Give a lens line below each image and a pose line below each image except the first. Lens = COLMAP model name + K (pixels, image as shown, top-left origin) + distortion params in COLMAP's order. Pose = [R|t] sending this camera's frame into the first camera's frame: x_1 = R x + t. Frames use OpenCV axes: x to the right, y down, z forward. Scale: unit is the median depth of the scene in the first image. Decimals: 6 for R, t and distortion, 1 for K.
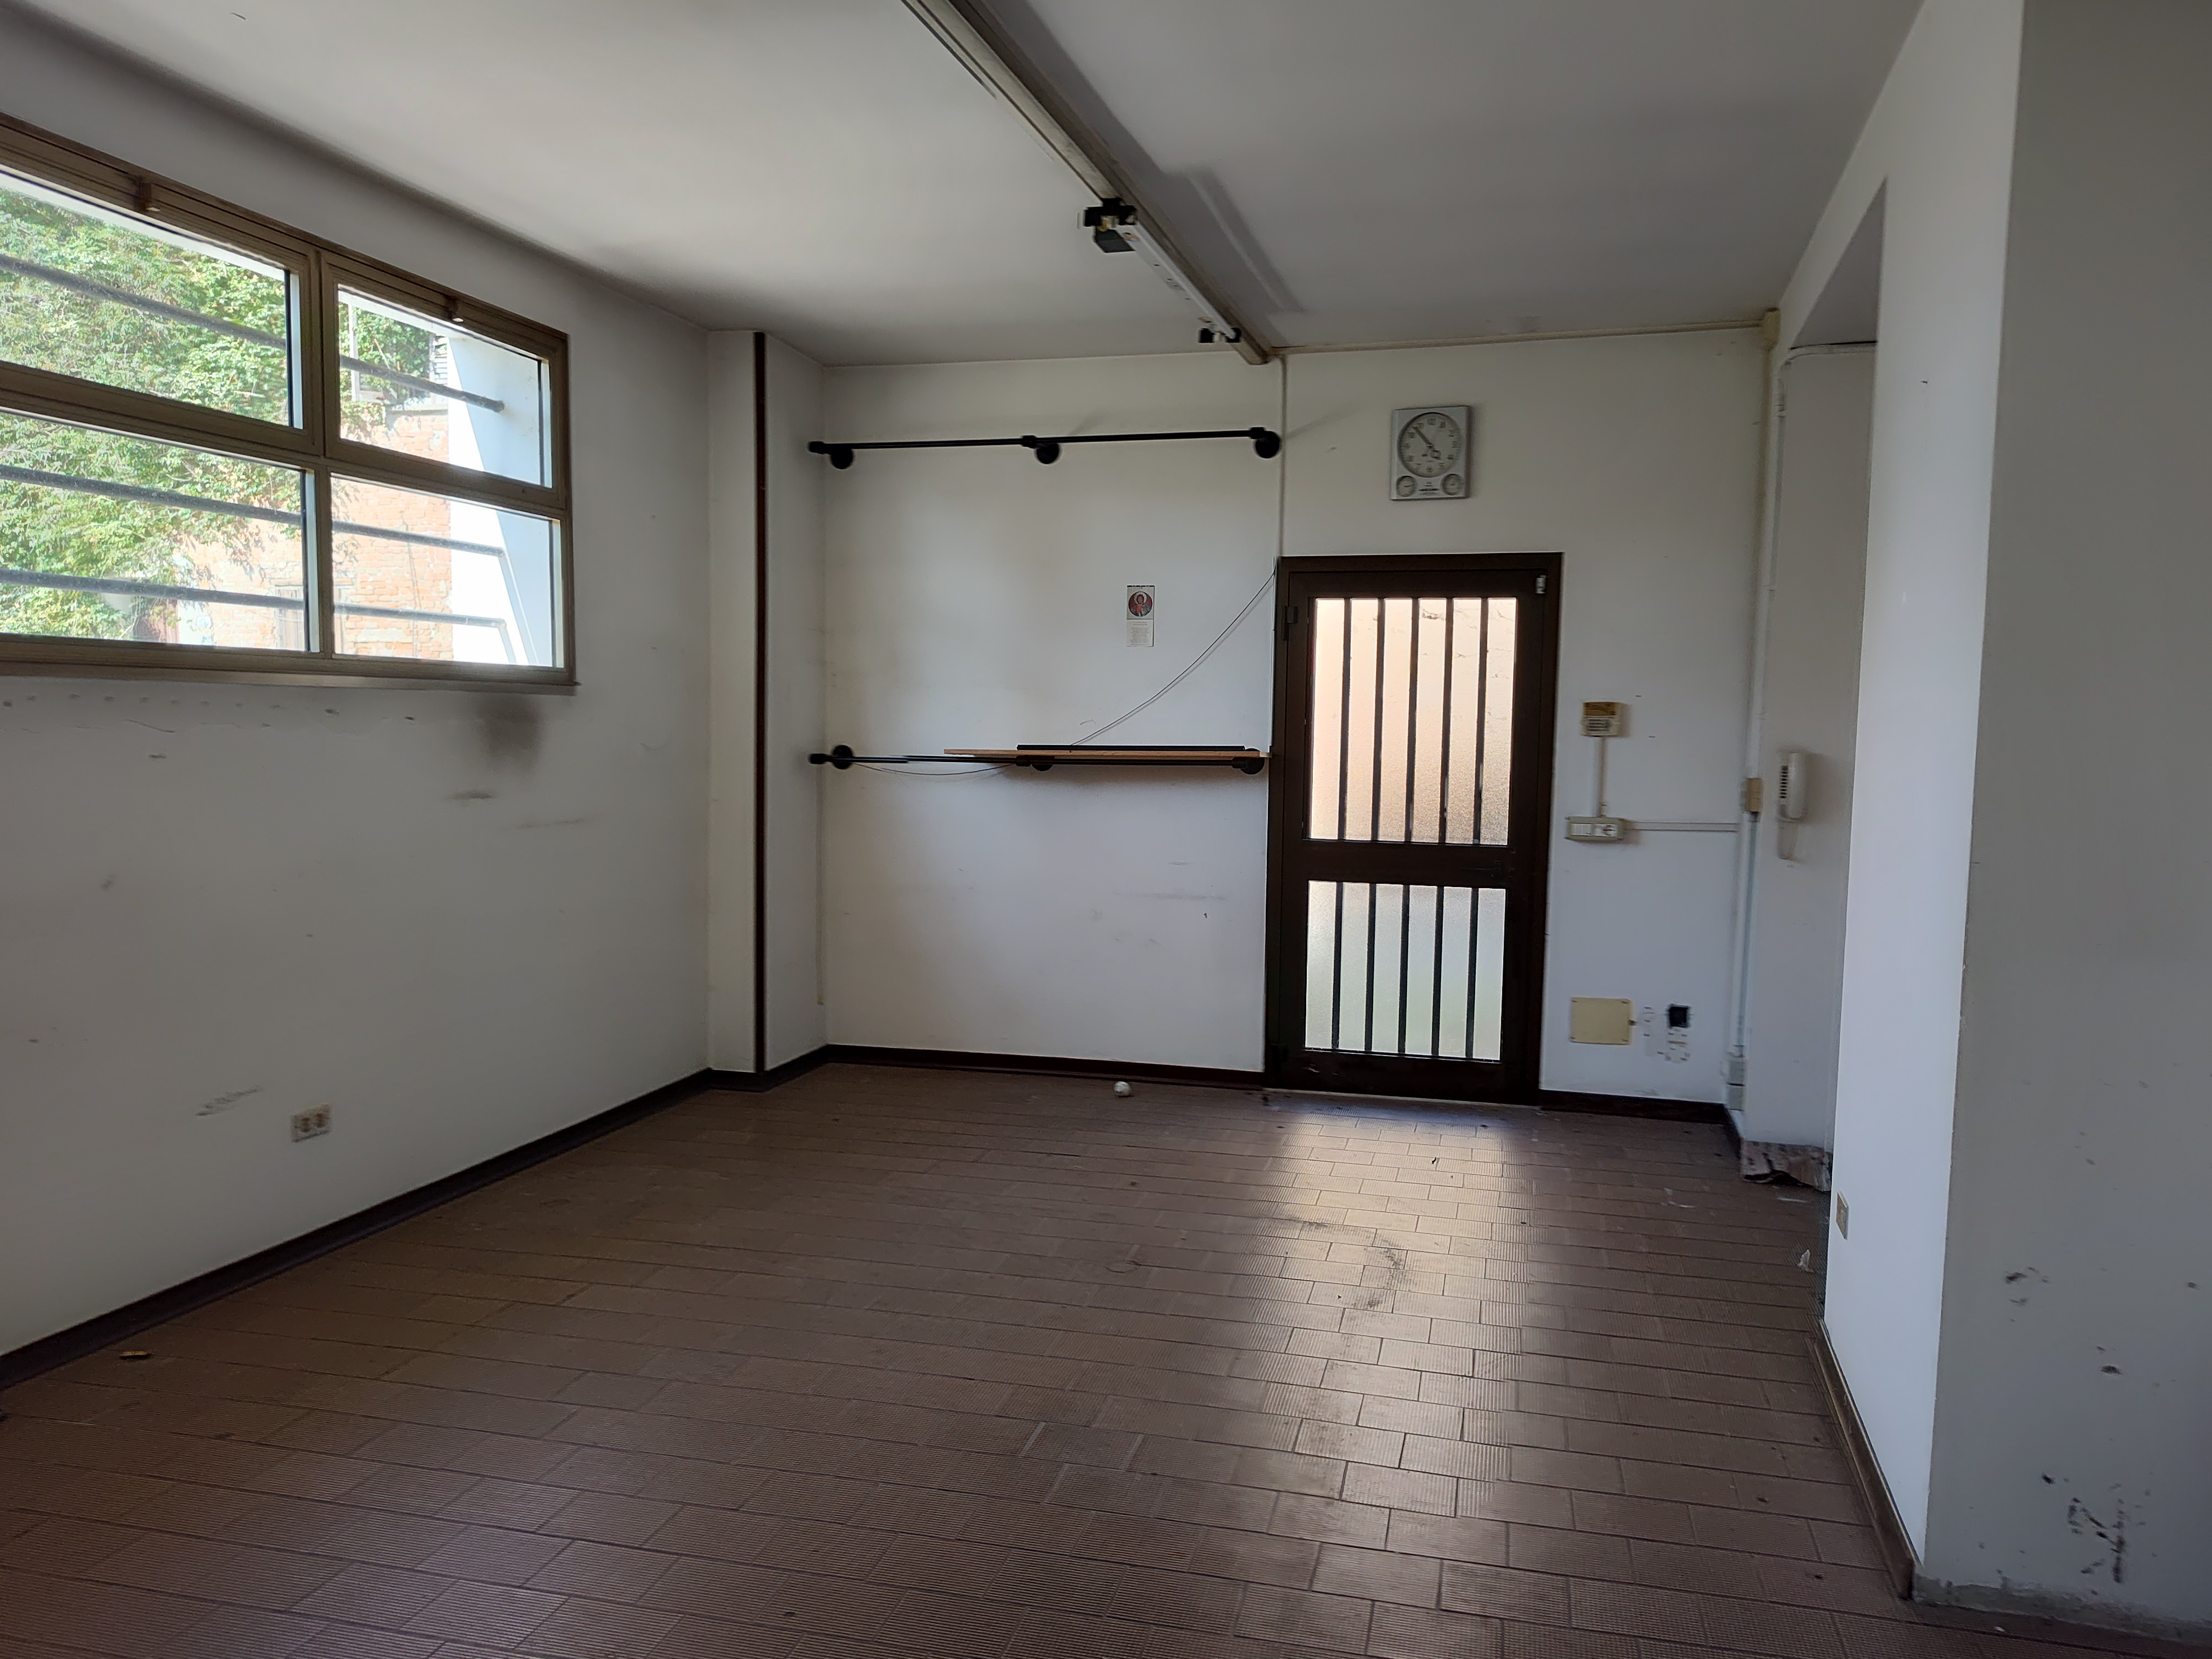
lens RADIAL K [[1510.5, 0, 1106.0], [0, 1510.5, 829.5], [0, 0, 1]] dist [0.041167, -0.001564]
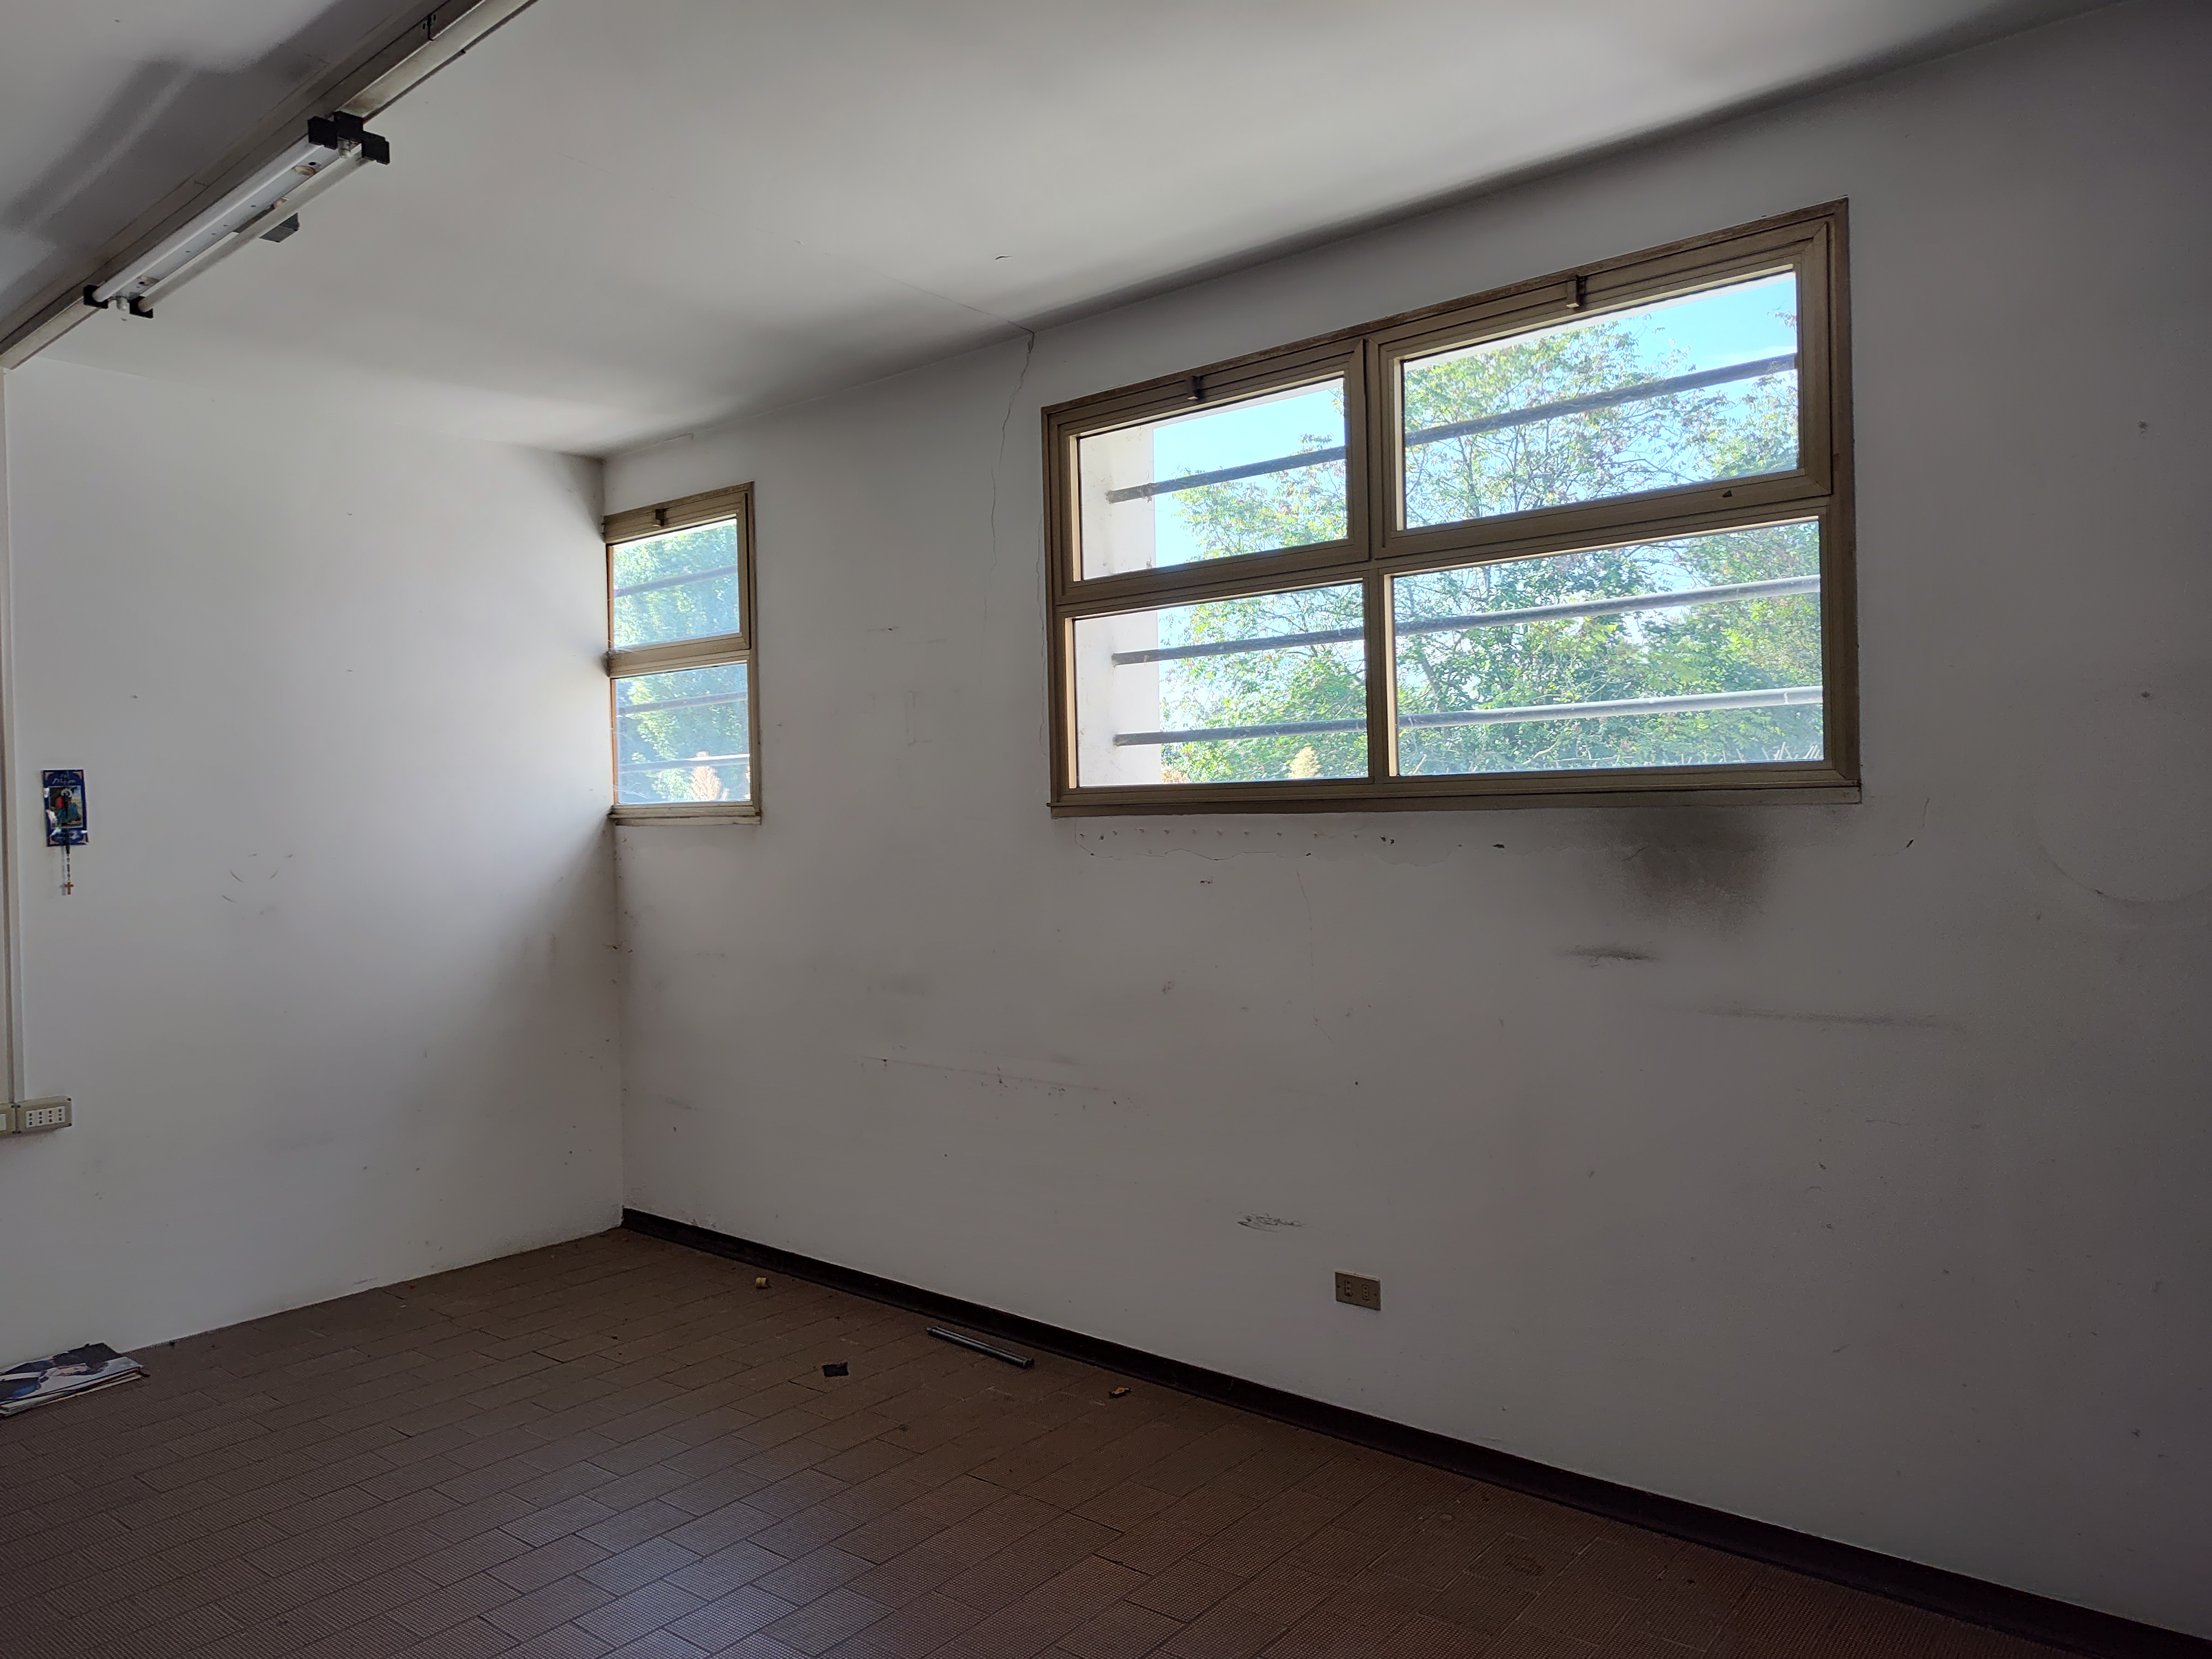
lens RADIAL K [[1510.5, 0, 1106.0], [0, 1510.5, 829.5], [0, 0, 1]] dist [0.041167, -0.001564]
pose [[-0.378705, -0.006152, -0.925497, 0.382317], [-0.061692, 0.997922, 0.018611, -0.091142], [0.923459, 0.064144, -0.378297, 1.212462]]
